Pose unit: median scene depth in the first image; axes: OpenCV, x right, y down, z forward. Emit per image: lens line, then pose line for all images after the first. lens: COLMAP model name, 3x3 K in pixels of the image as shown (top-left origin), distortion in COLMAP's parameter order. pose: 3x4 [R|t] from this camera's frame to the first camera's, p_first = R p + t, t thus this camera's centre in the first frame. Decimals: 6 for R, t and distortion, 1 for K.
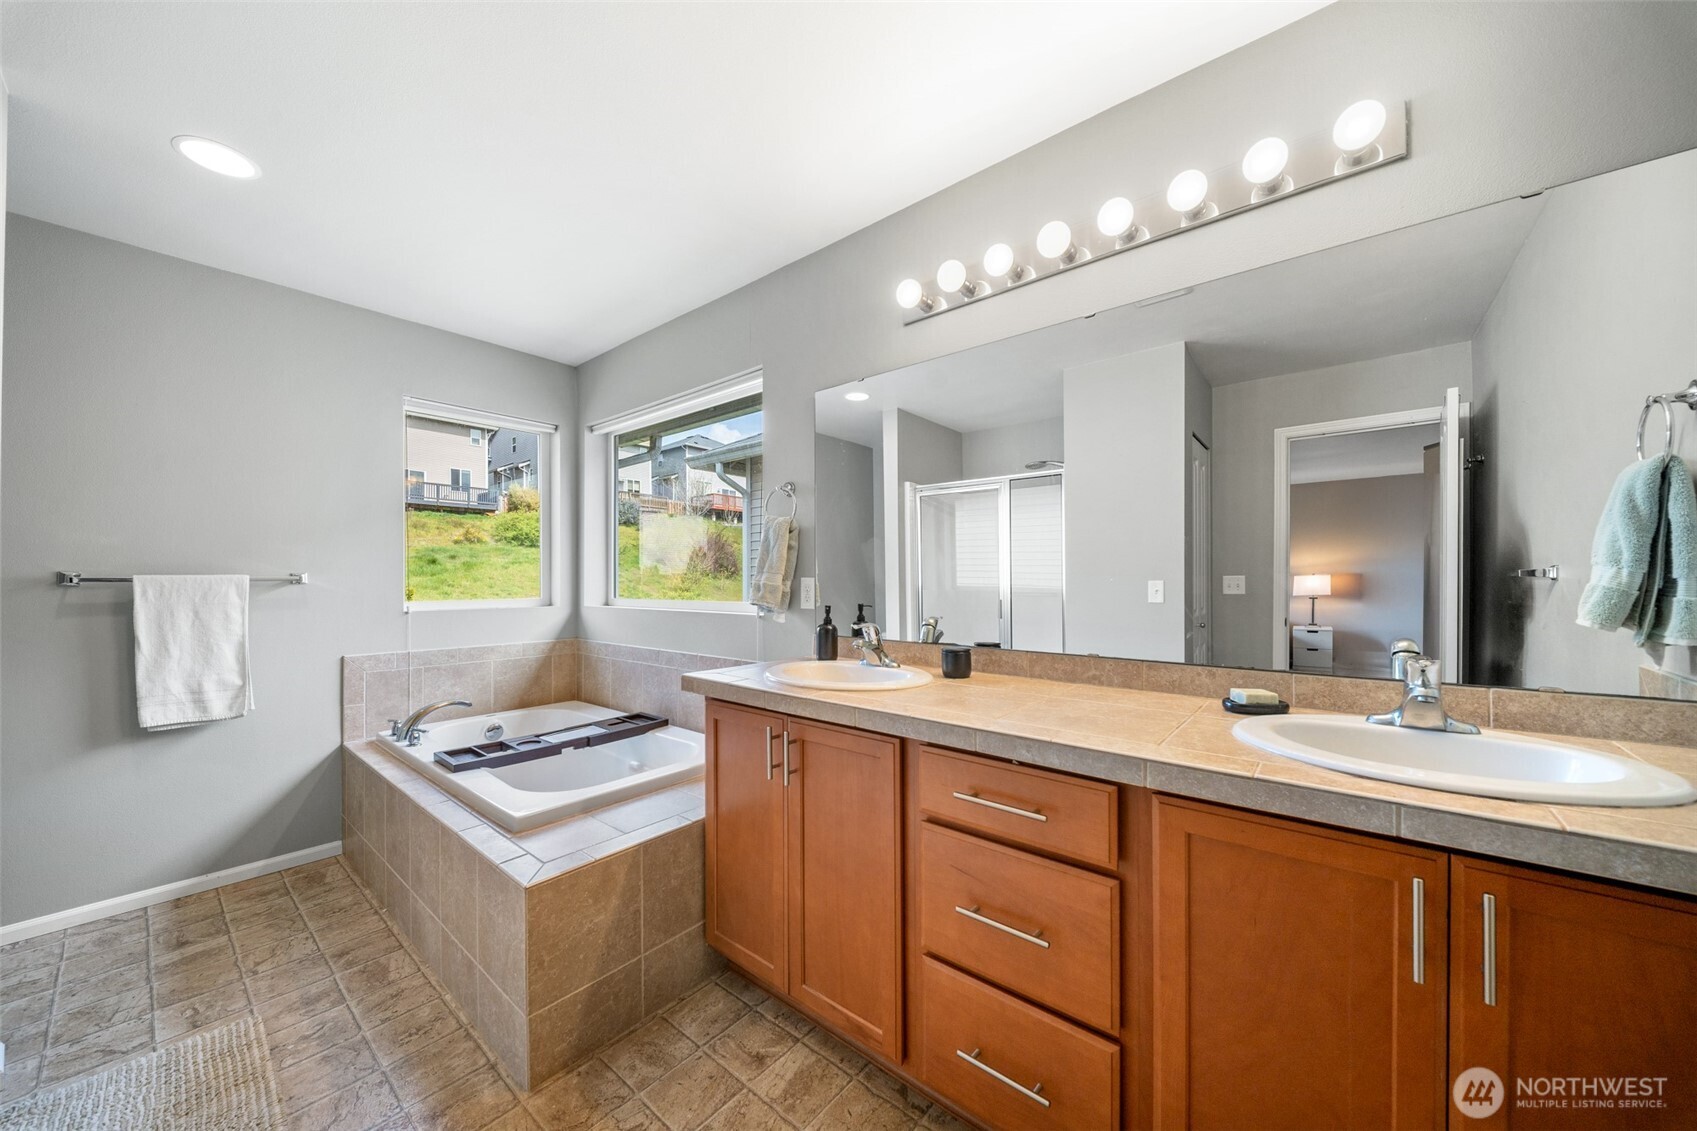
lens RADIAL K [[595.1, 0, 837.4], [0, 595.1, 548.2], [0, 0, 1]] dist [0.002455, -0.003917]
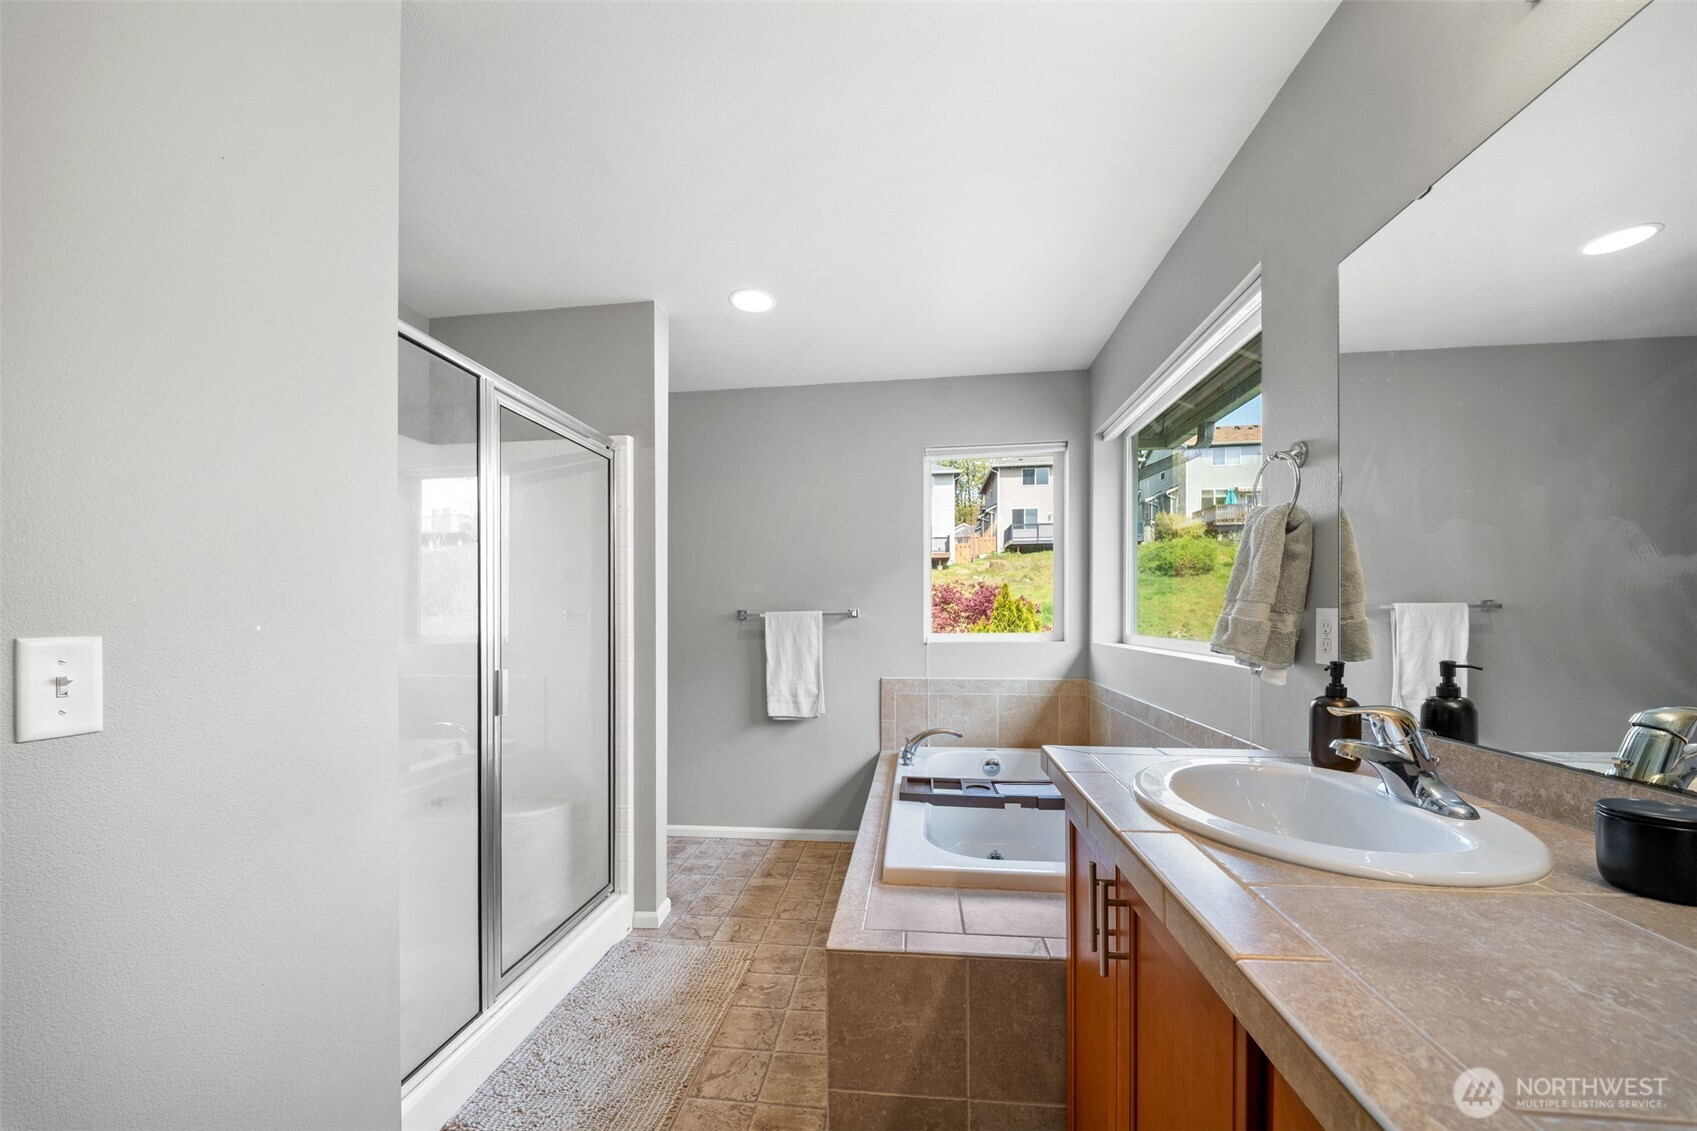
lens RADIAL K [[612.9, 0, 848.5], [0, 612.9, 599.9], [0, 0, 1]] dist [-0.000273, -0.000260]
pose [[0.554251, -0.021705, -0.832067, 0.180483], [0.051493, 0.998639, 0.008250, 0.013711], [0.830755, -0.047418, 0.554614, 0.315653]]
